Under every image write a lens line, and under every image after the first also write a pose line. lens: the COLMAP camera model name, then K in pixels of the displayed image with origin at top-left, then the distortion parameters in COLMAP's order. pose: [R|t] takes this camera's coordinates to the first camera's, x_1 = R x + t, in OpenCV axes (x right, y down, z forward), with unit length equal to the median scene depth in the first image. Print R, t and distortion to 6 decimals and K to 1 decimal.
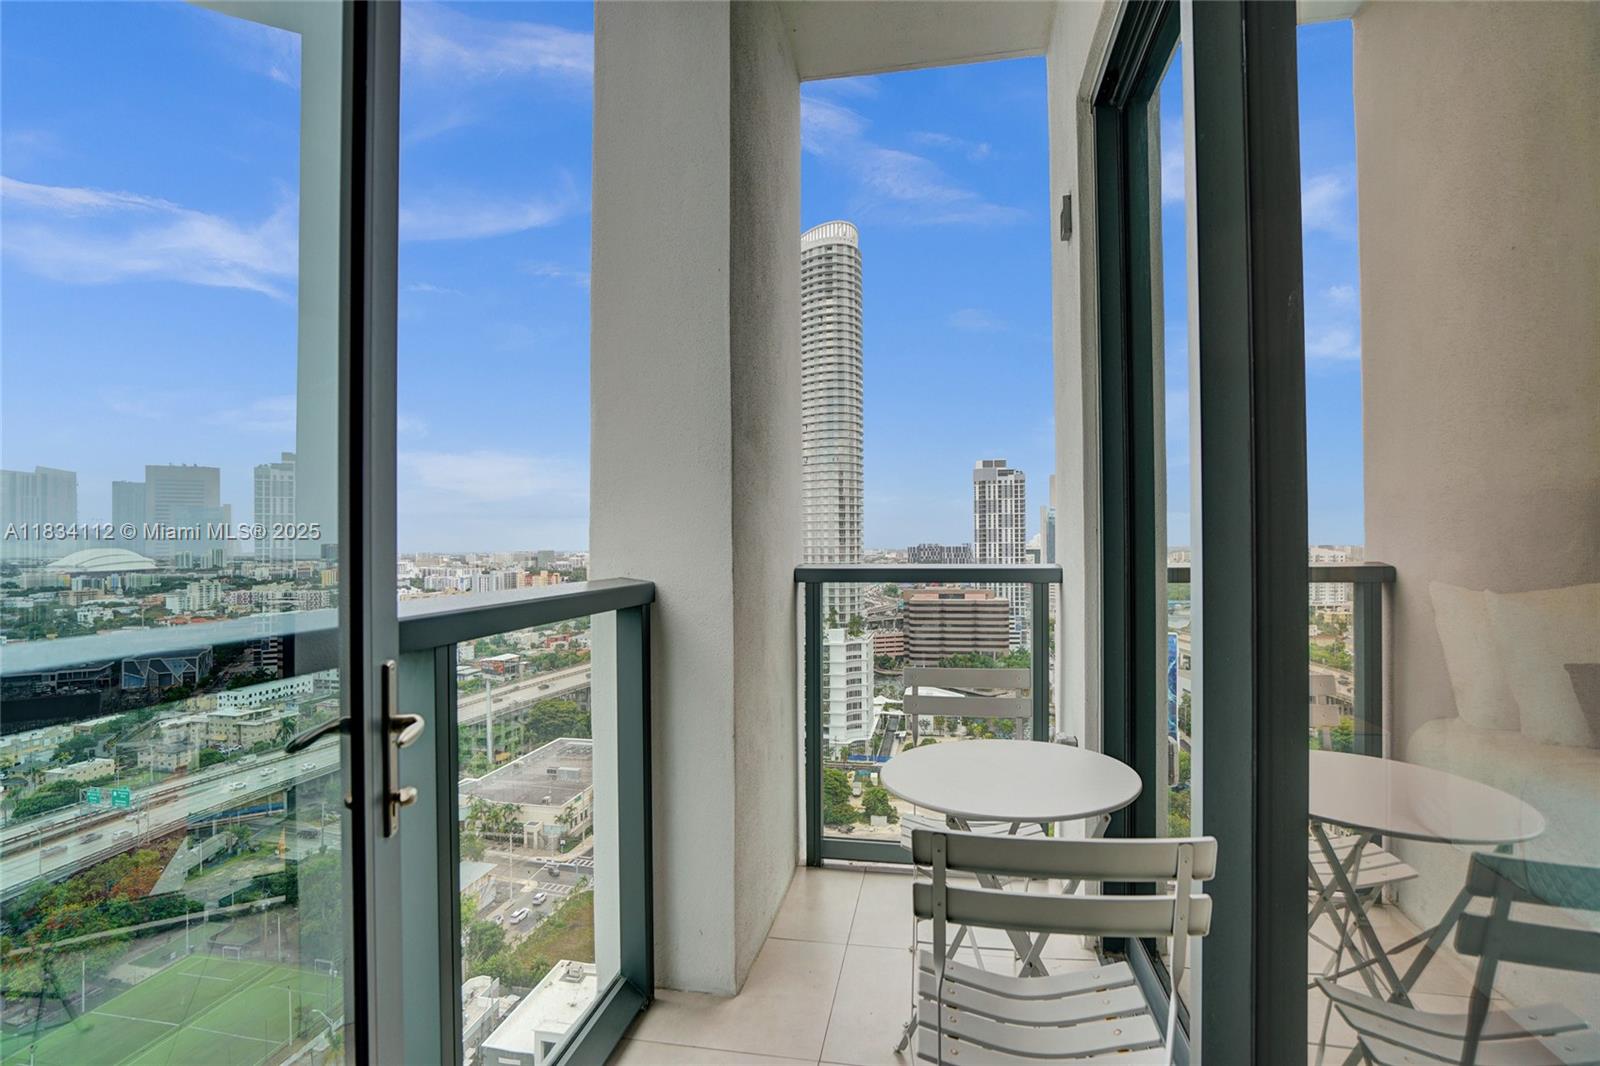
lens RADIAL K [[739.5, 0, 798.9], [0, 739.5, 541.1], [0, 0, 1]] dist [-0.001810, 0.003683]
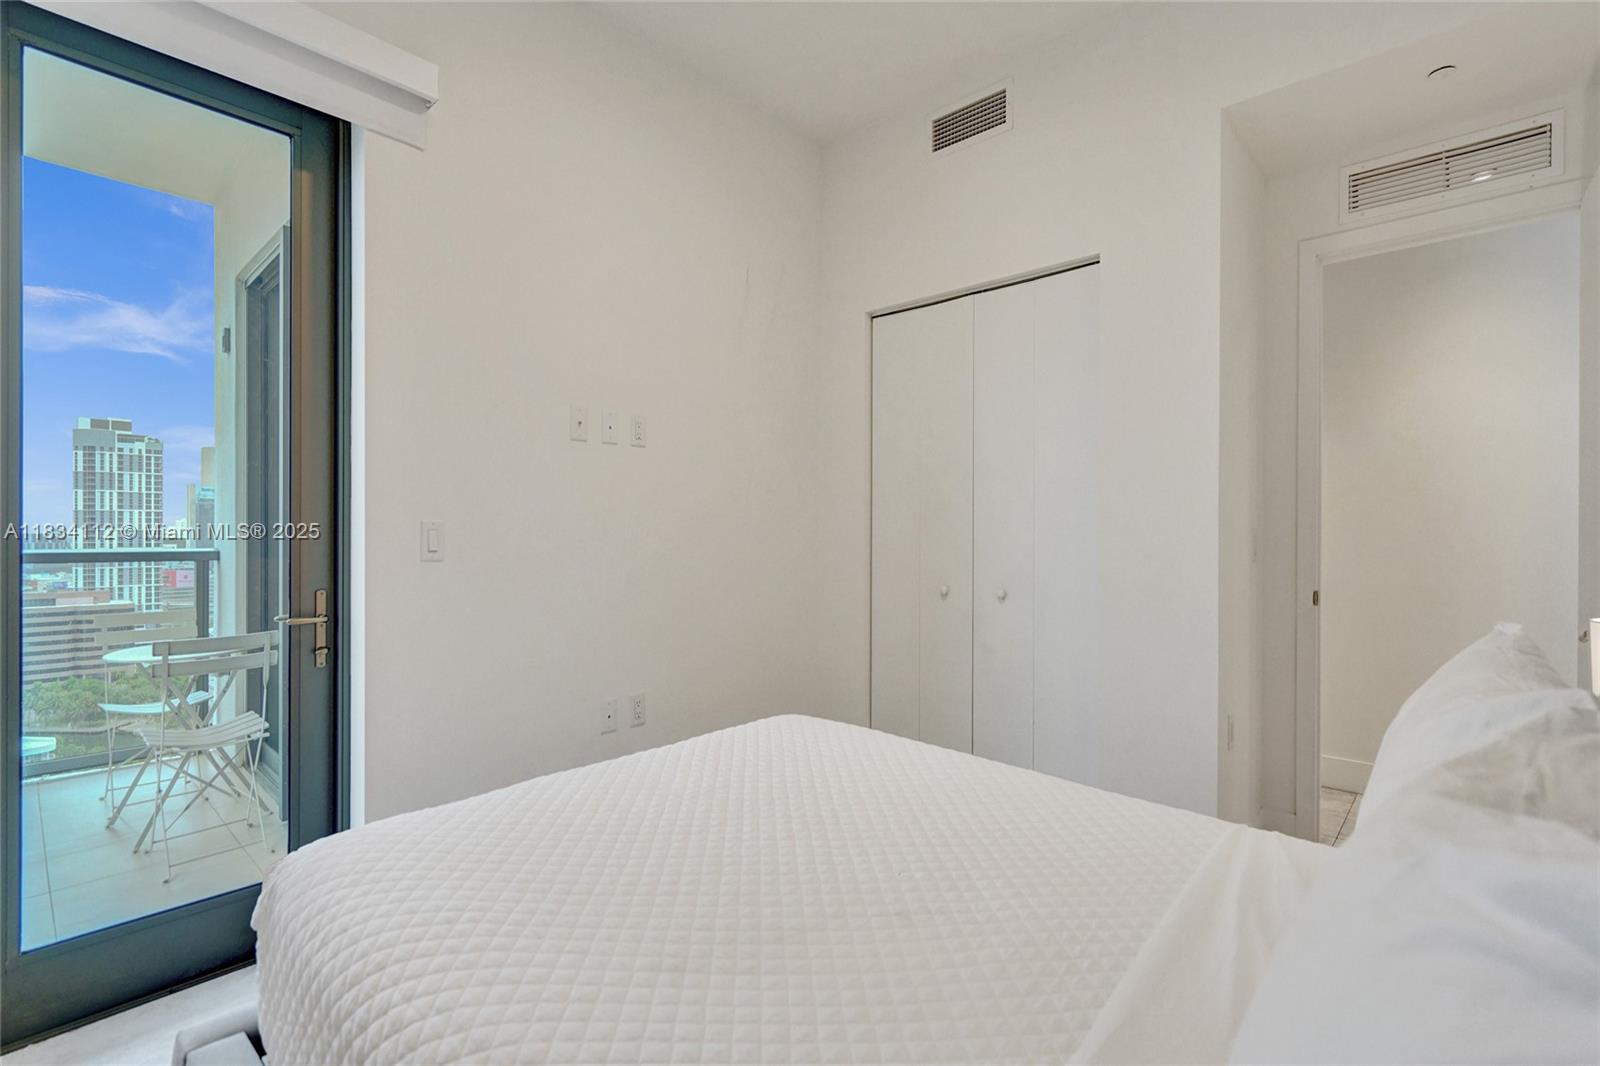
lens RADIAL K [[739.5, 0, 803.7], [0, 739.5, 530.2], [0, 0, 1]] dist [-0.001810, 0.003683]
pose [[0.530299, 0.011411, 0.847734, -0.273388], [-0.011490, 0.999914, -0.006272, -0.007927], [-0.847733, -0.006414, 0.530385, -0.757345]]
